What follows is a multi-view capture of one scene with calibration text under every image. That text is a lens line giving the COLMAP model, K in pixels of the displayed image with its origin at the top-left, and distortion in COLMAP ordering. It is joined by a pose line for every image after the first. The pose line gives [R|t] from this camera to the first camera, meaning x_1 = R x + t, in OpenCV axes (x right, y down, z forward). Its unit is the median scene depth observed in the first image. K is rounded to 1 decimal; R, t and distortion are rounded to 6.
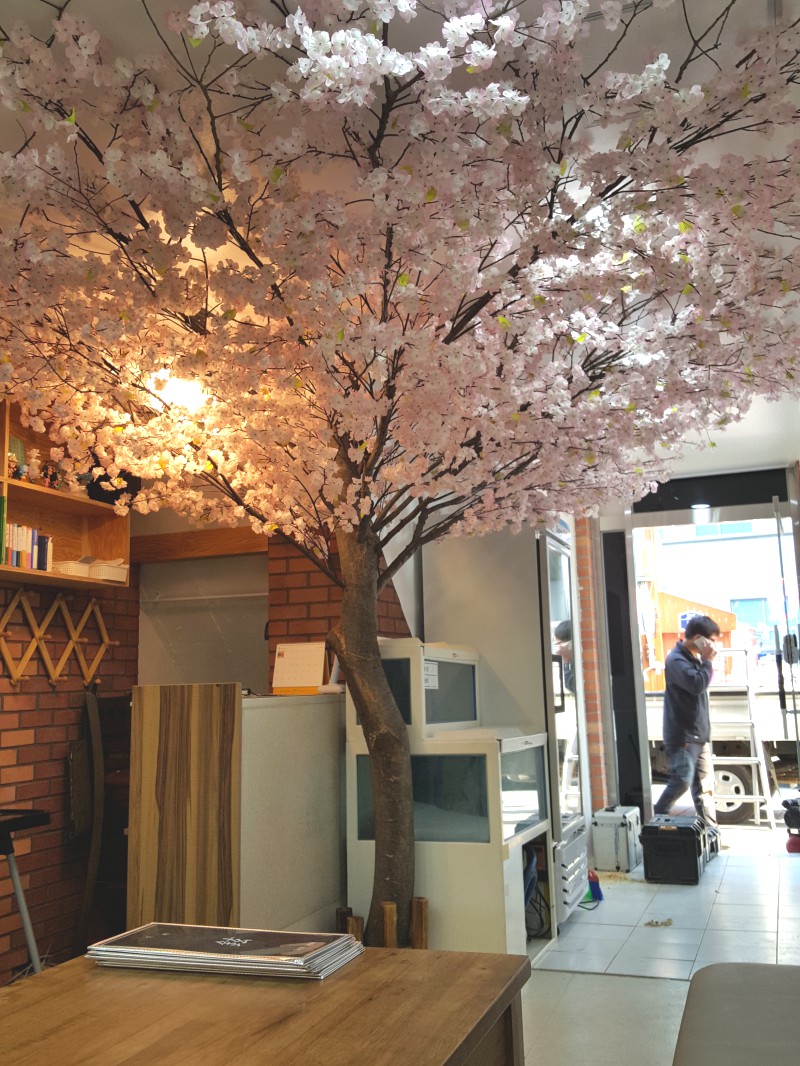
lens RADIAL K [[885.3, 0, 400.0], [0, 885.3, 533.0], [0, 0, 1]] dist [0.073252, -0.001268]
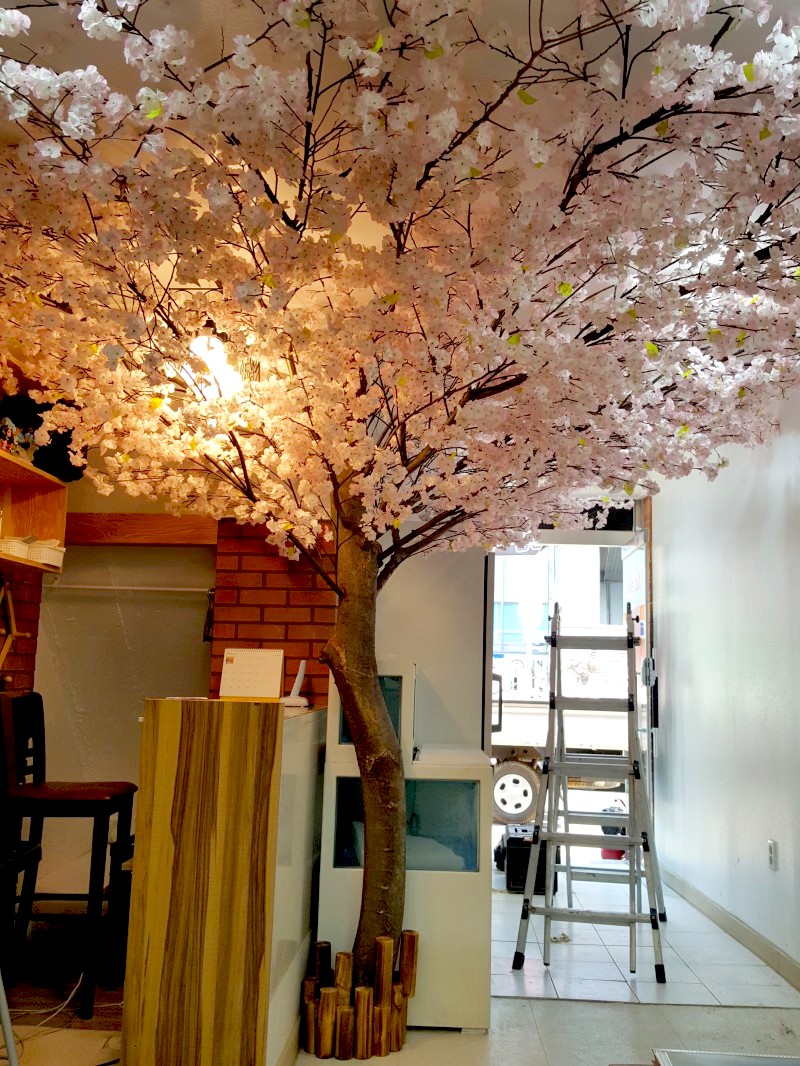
lens RADIAL K [[892.4, 0, 400.0], [0, 892.4, 533.0], [0, 0, 1]] dist [0.049548, 0.000633]
pose [[0.961856, 0.091389, 0.257838, -0.256202], [-0.093658, 0.995598, -0.003493, -0.007088], [-0.257022, -0.020789, 0.966182, 0.085995]]
